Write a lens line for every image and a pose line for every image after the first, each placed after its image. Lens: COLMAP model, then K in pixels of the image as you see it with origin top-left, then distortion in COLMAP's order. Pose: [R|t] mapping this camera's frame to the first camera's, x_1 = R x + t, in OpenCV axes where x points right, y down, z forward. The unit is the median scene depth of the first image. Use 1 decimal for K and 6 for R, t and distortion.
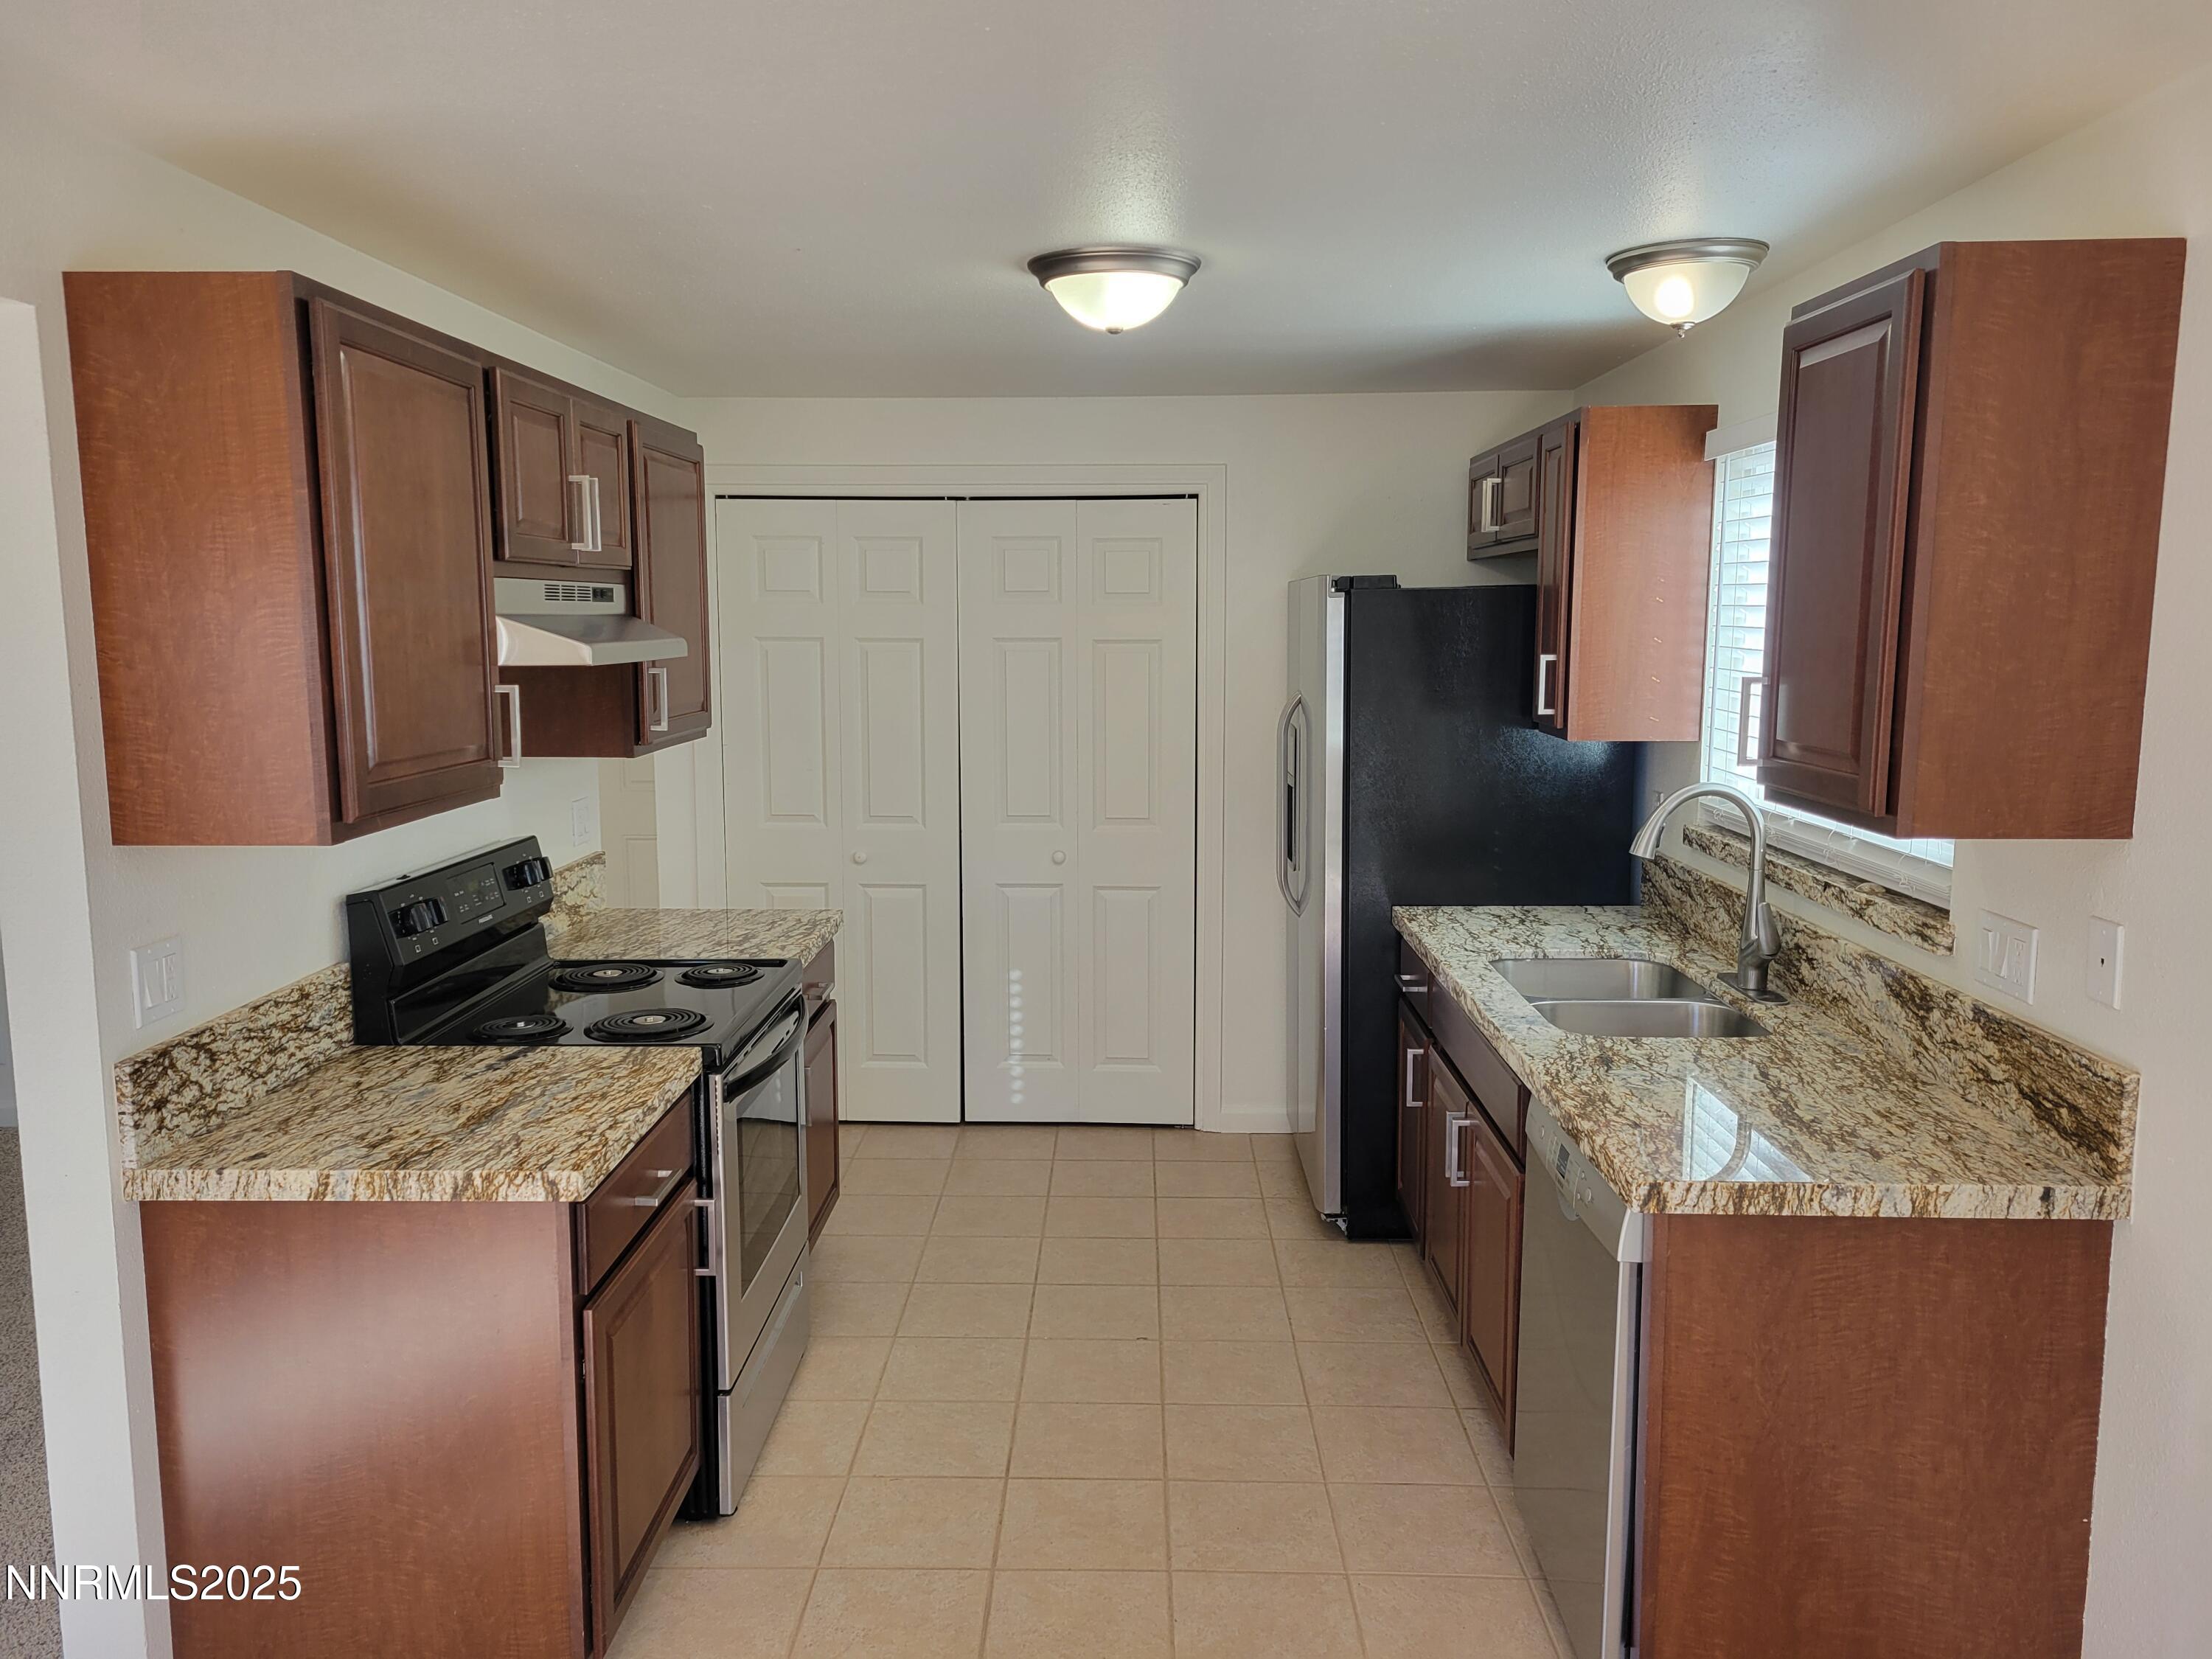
lens RADIAL K [[1662.2, 0, 1105.8], [0, 1662.2, 828.9], [0, 0, 1]] dist [0.000369, -0.000012]
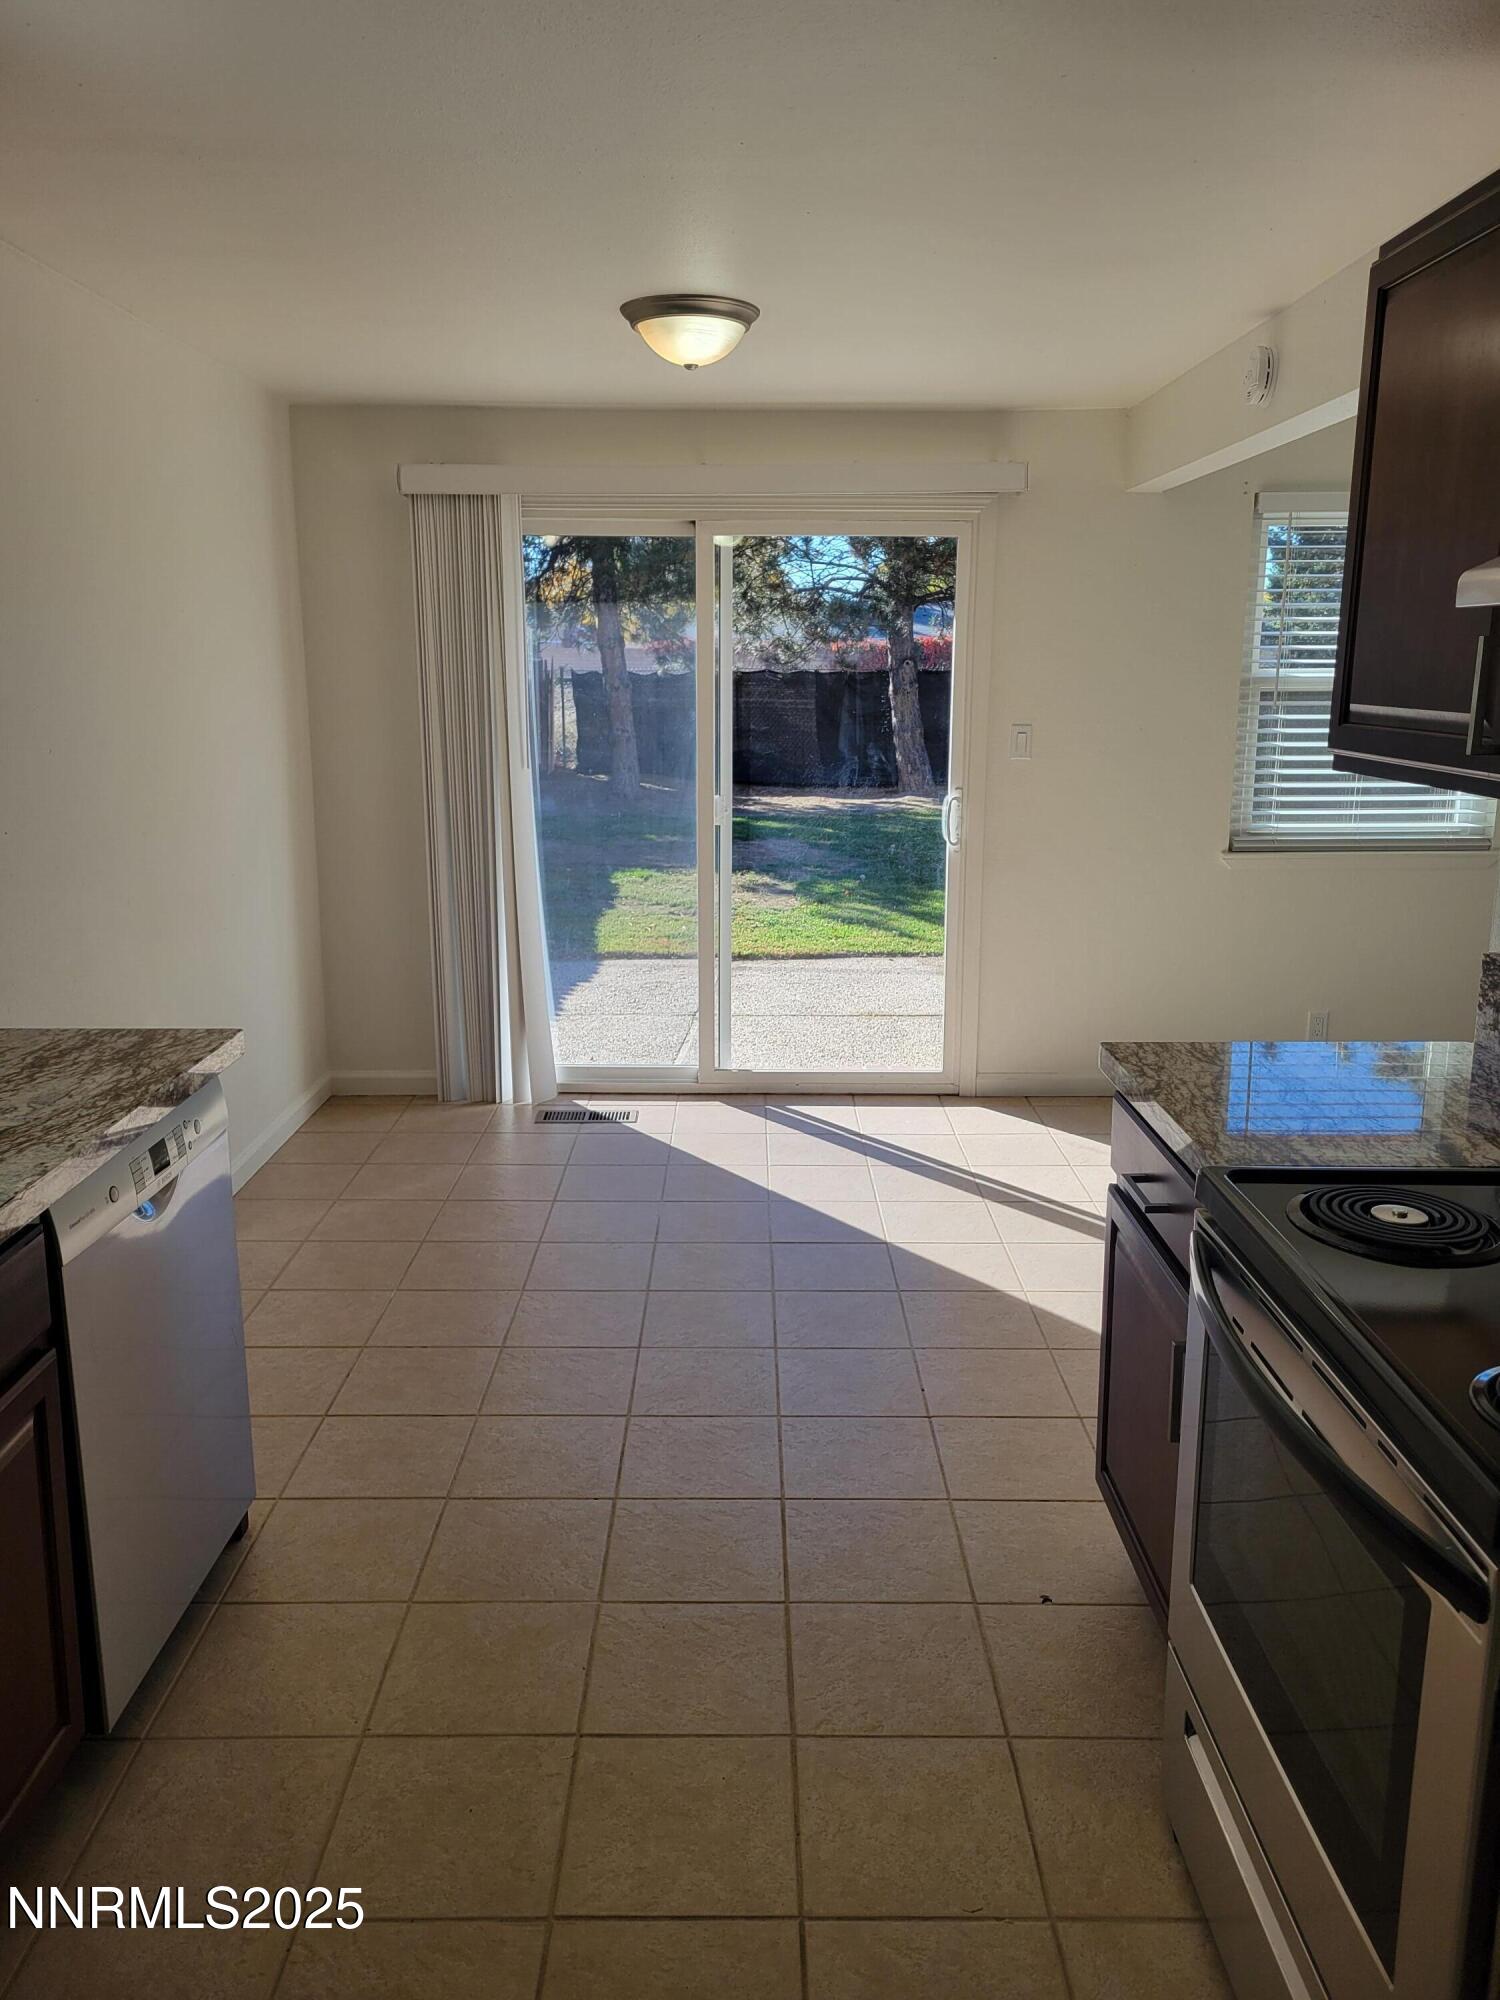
lens RADIAL K [[1502.9, 0, 750.4], [0, 1502.9, 992.8], [0, 0, 1]] dist [0.000369, -0.000012]
pose [[-0.999848, 0.004529, -0.016828, -0.038182], [-0.001453, 0.940610, 0.339486, -0.161866], [0.017366, 0.339458, -0.940461, 1.671154]]
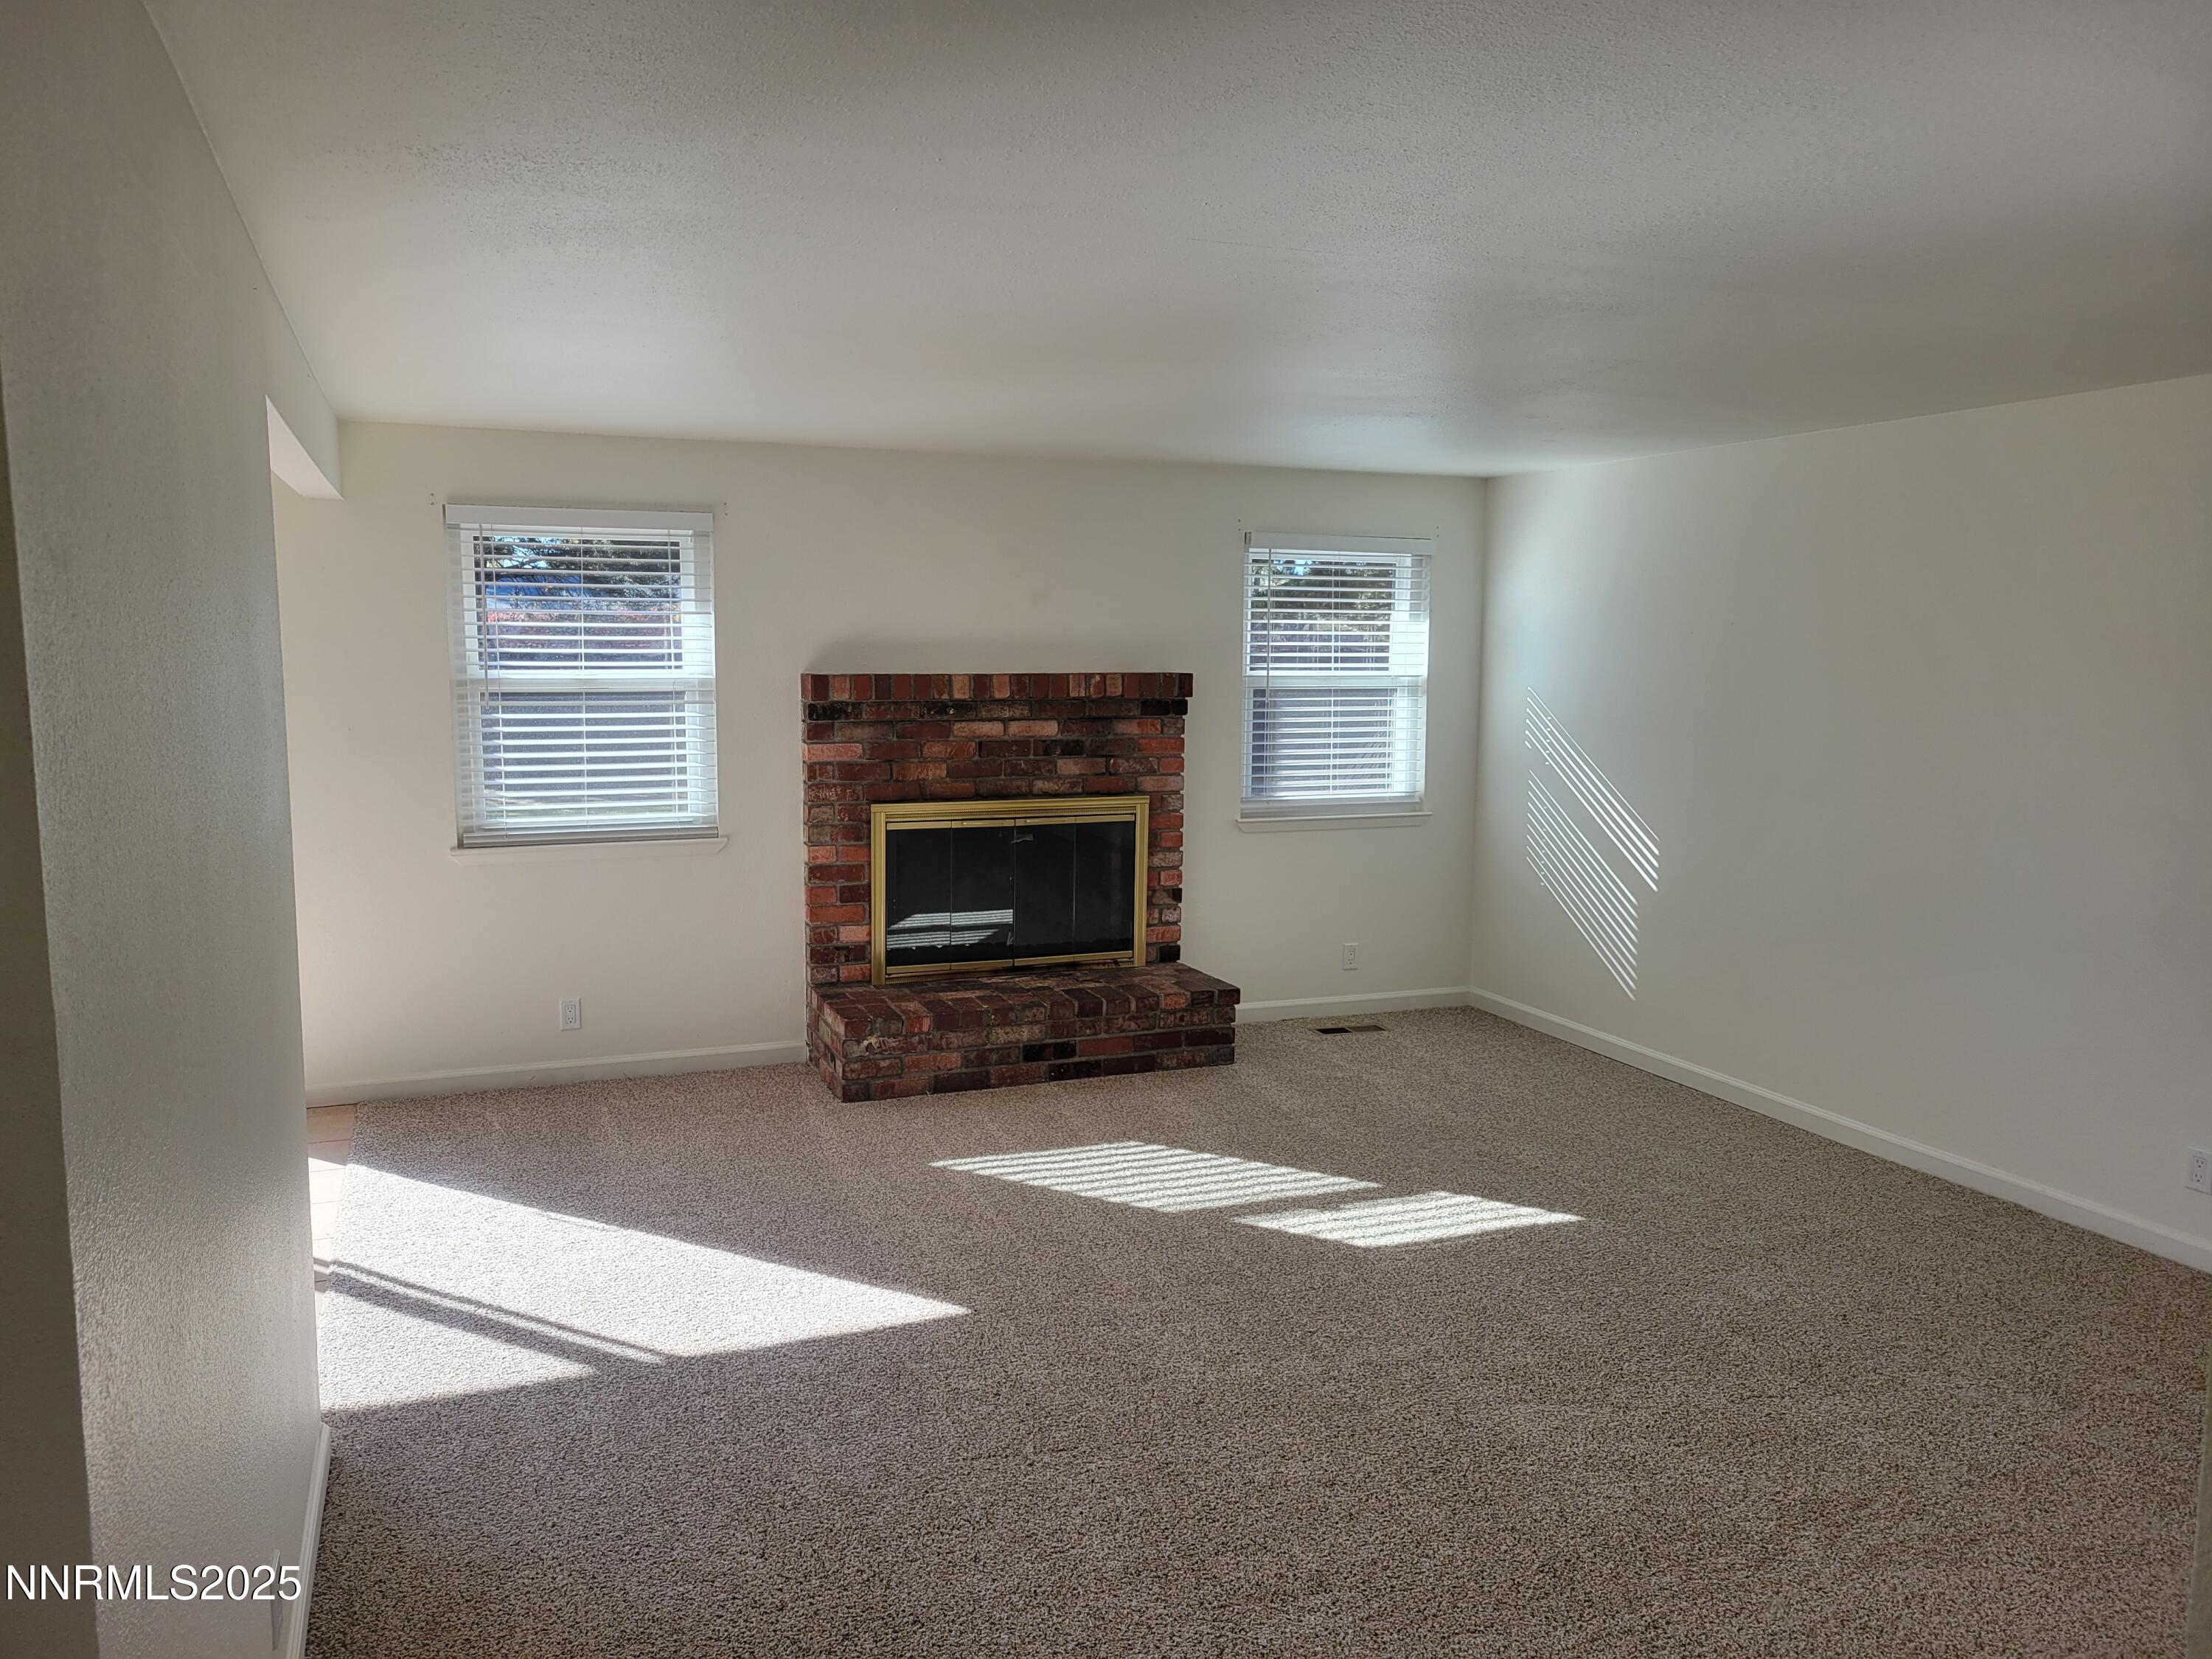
lens RADIAL K [[1662.2, 0, 1105.7], [0, 1662.2, 837.6], [0, 0, 1]] dist [0.000369, -0.000012]
pose [[-0.924213, 0.039560, -0.379823, -0.281401], [-0.056559, 0.969470, 0.238599, -0.199230], [0.377666, 0.241998, -0.893759, 1.825174]]
